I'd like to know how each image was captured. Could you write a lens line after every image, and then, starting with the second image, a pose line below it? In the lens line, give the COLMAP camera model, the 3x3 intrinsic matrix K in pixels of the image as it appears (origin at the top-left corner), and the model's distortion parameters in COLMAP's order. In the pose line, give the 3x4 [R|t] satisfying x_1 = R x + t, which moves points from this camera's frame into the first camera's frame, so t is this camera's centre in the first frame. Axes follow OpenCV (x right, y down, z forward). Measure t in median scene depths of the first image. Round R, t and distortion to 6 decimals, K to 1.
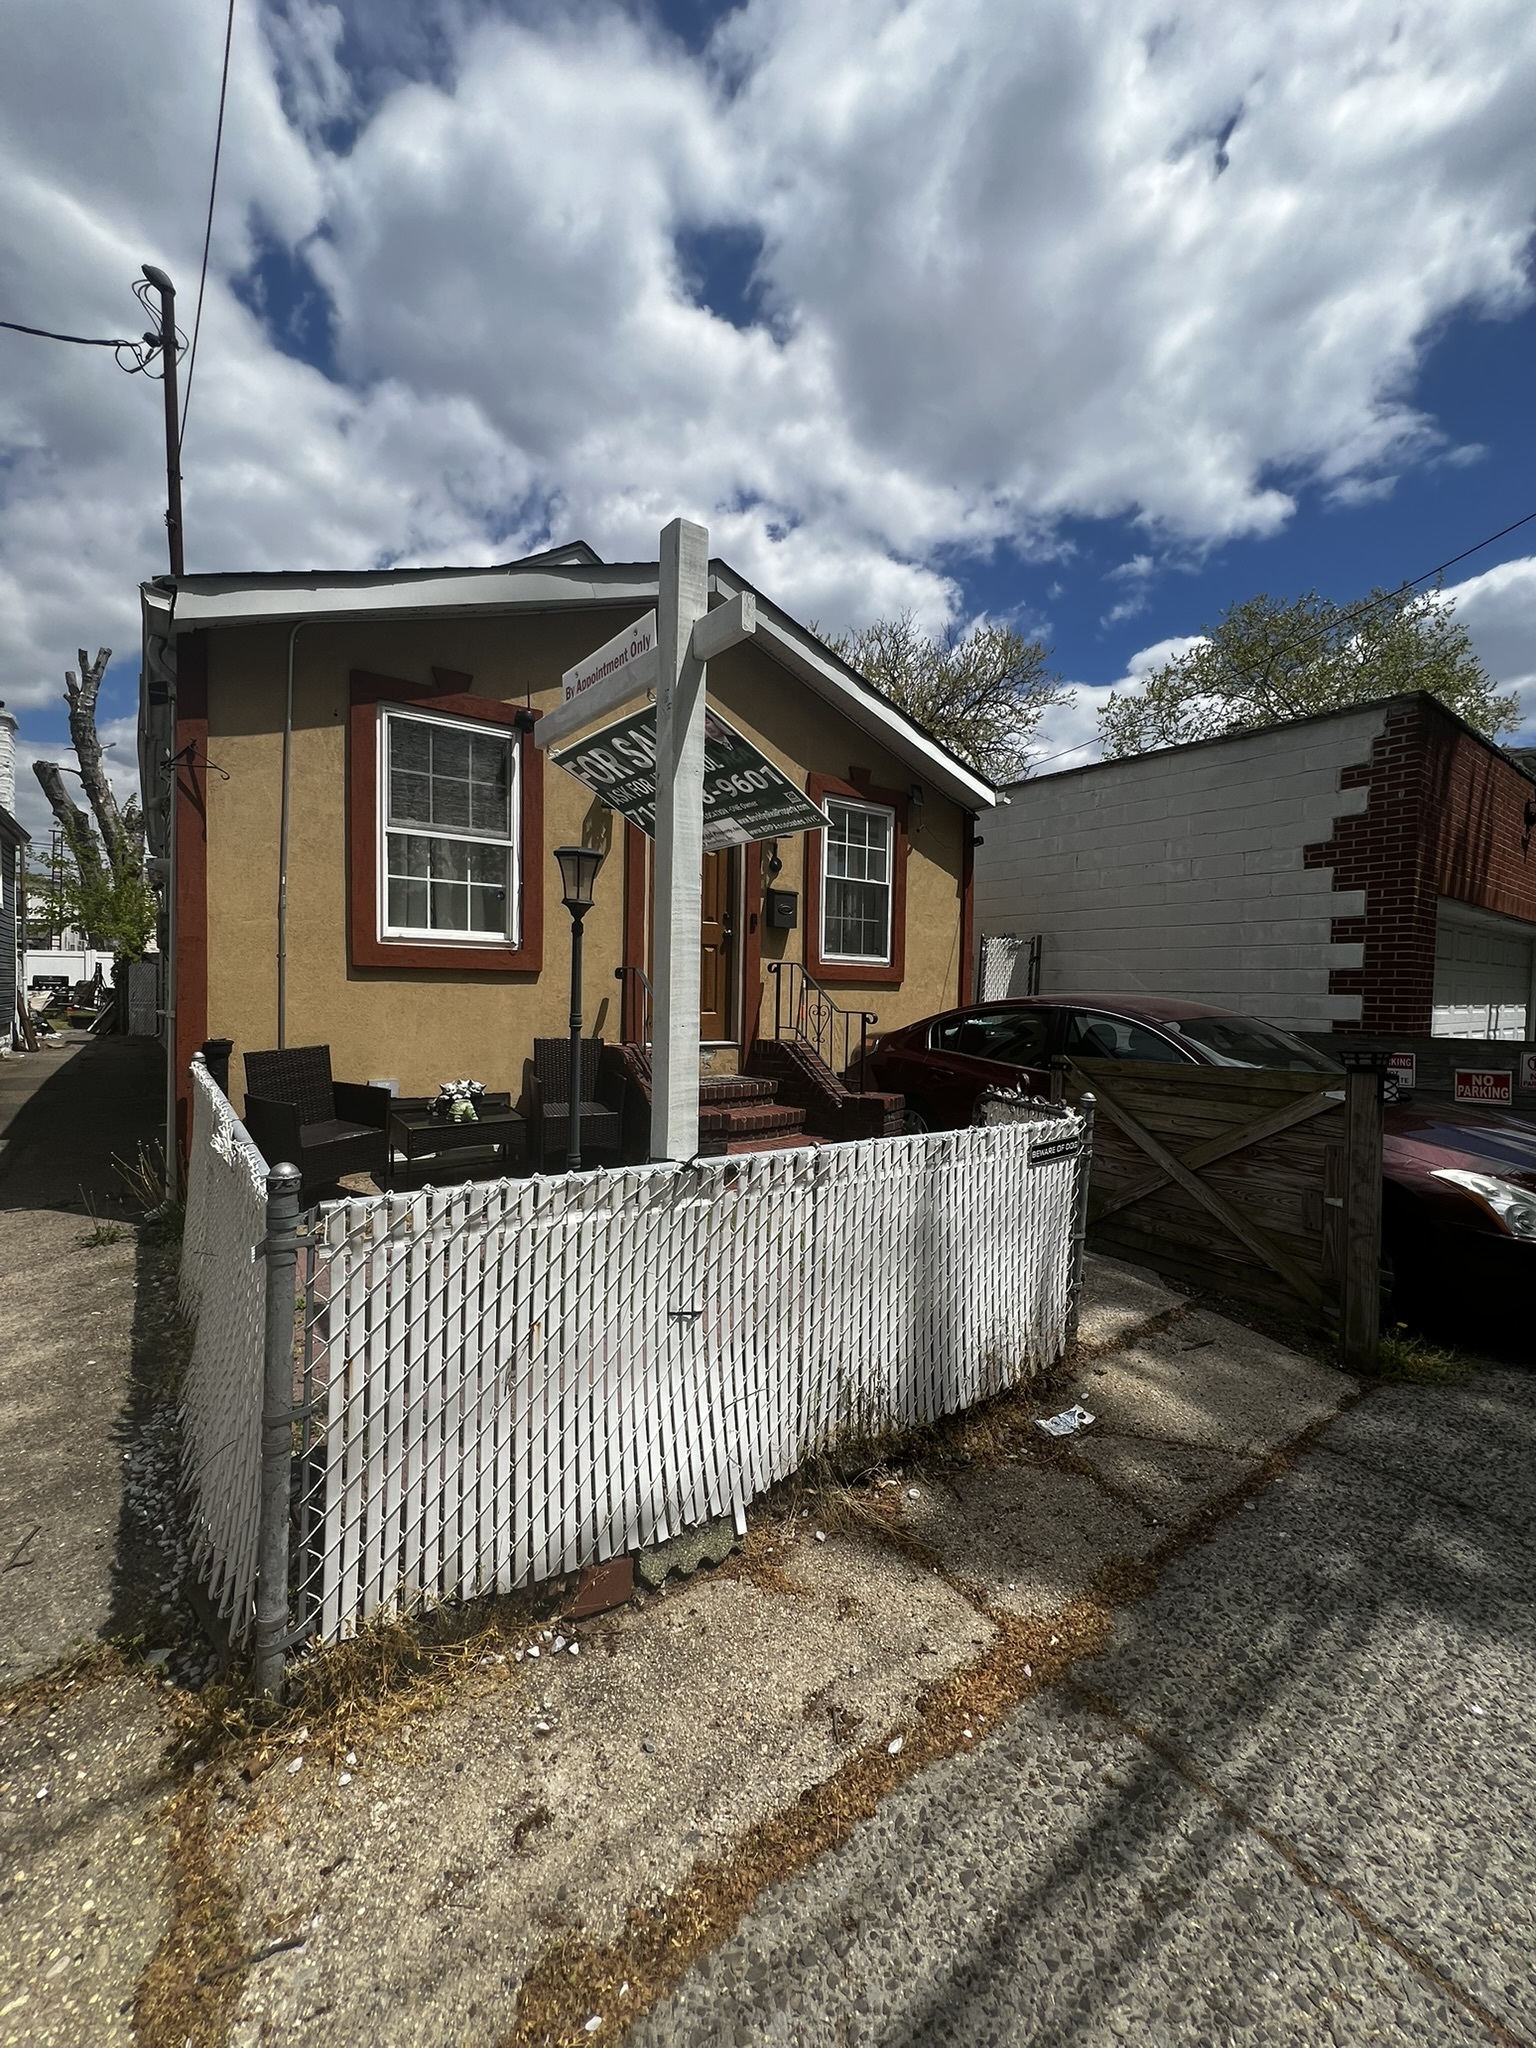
lens RADIAL K [[820.3, 0, 769.1], [0, 820.3, 1017.4], [0, 0, 1]] dist [-0.001154, -0.000177]
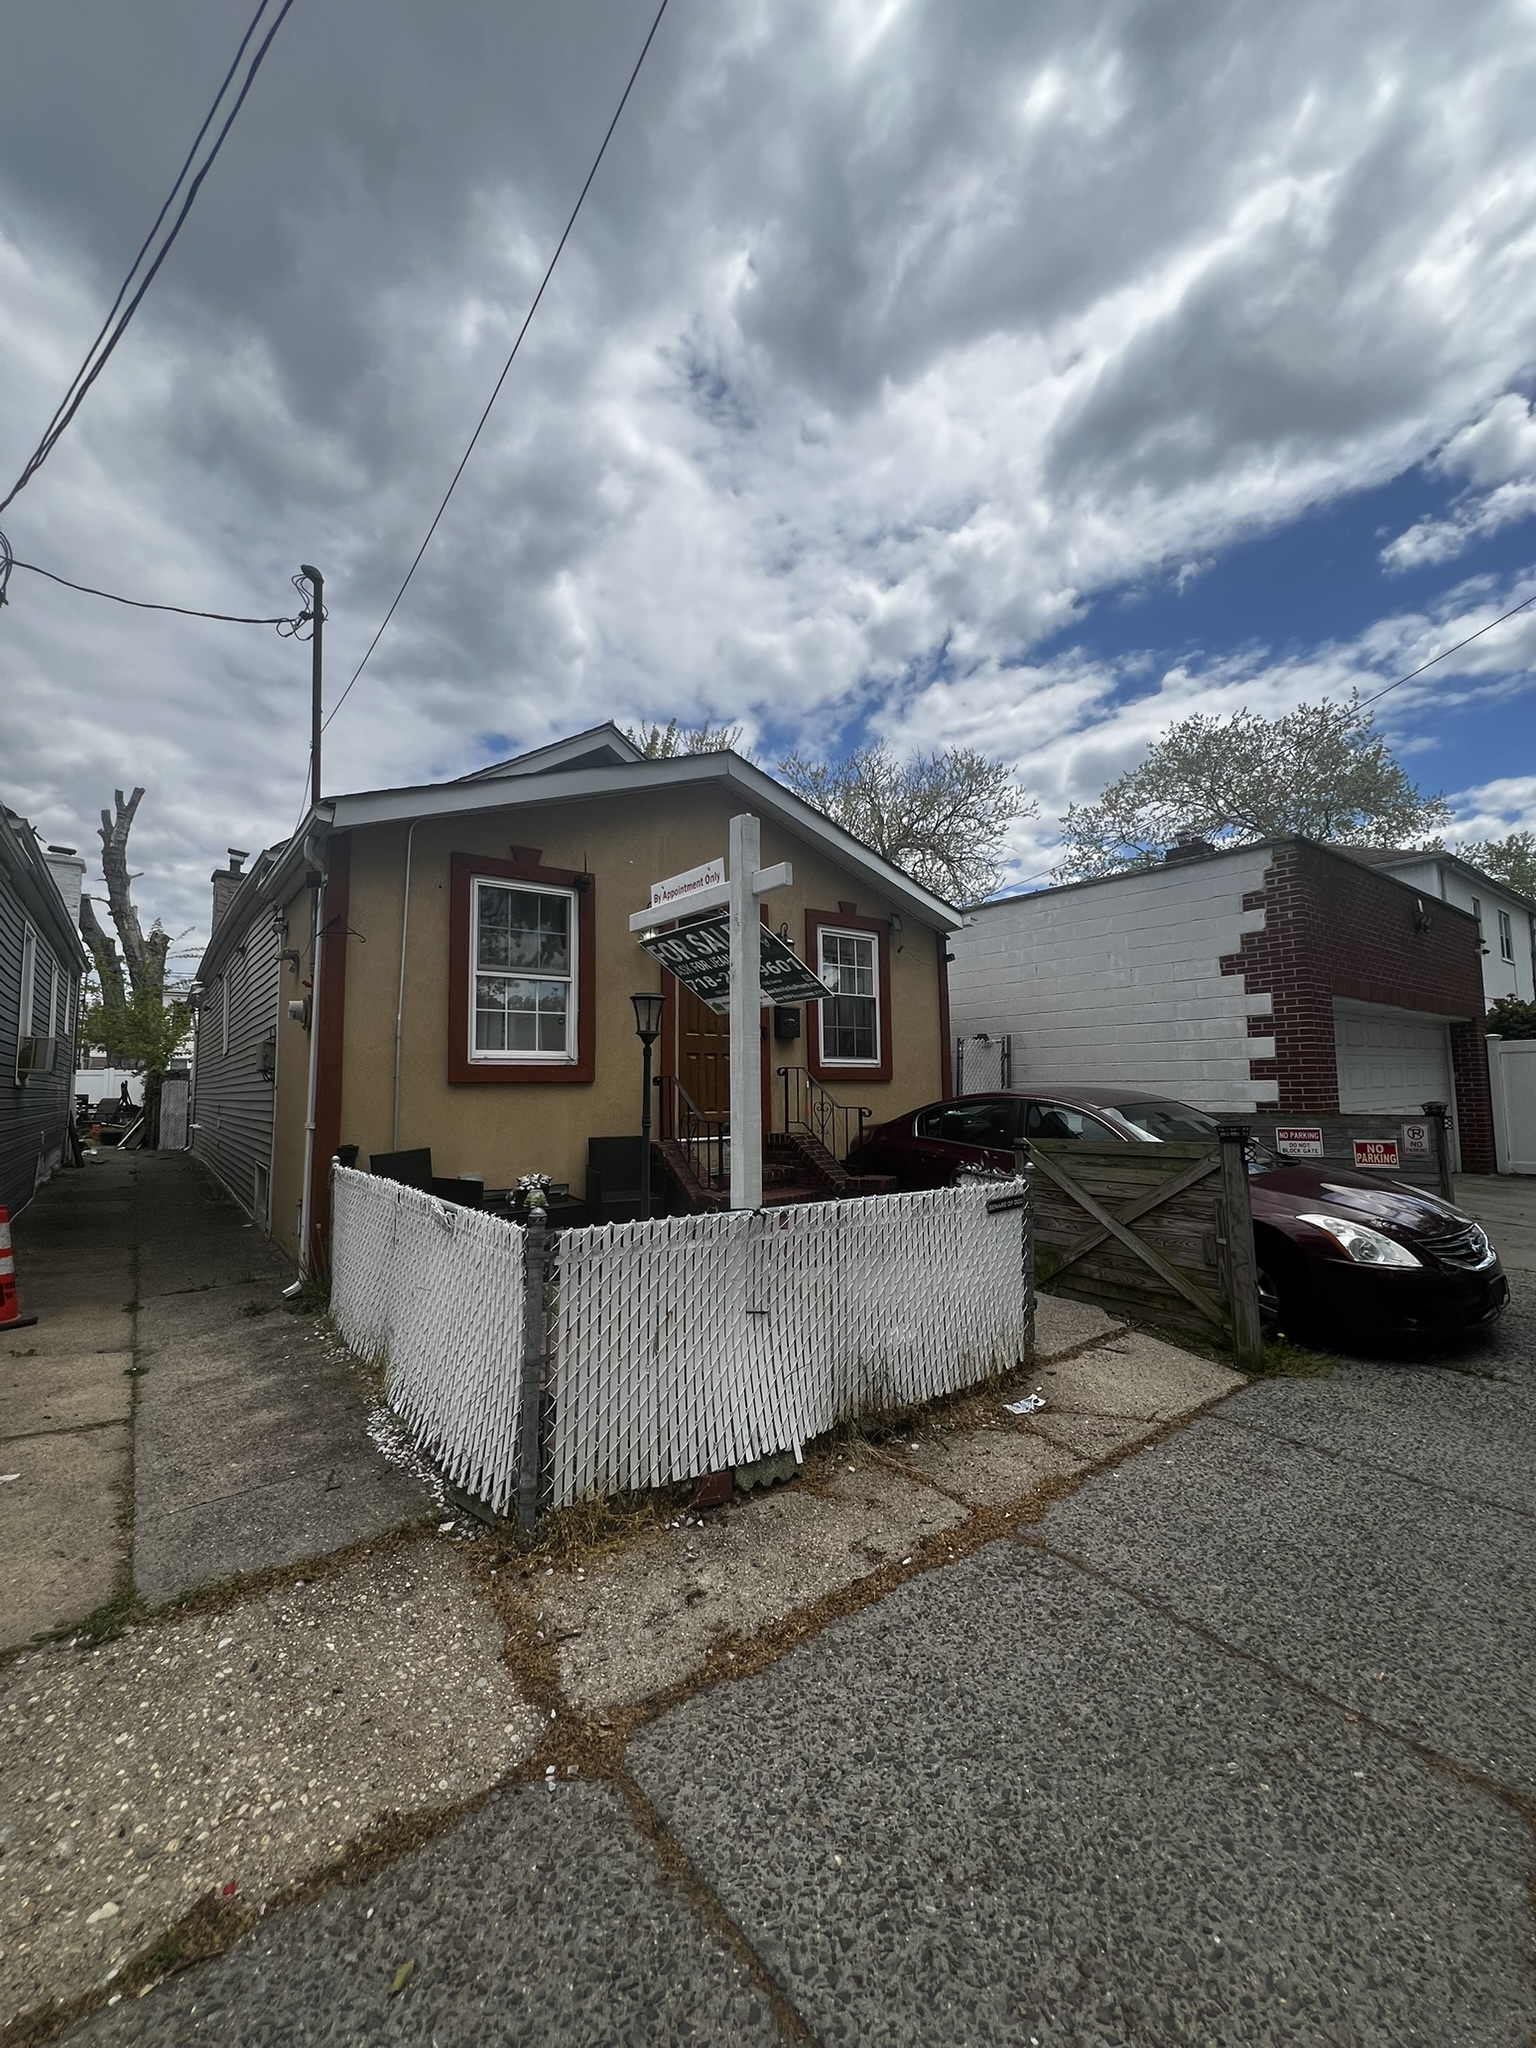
lens RADIAL K [[816.5, 0, 768.0], [0, 816.5, 1024.0], [0, 0, 1]] dist [-0.001638, -0.000142]
pose [[0.999503, -0.029091, 0.012179, -0.054343], [0.030247, 0.993581, -0.109004, -0.002710], [-0.008930, 0.109319, 0.993967, -0.357095]]
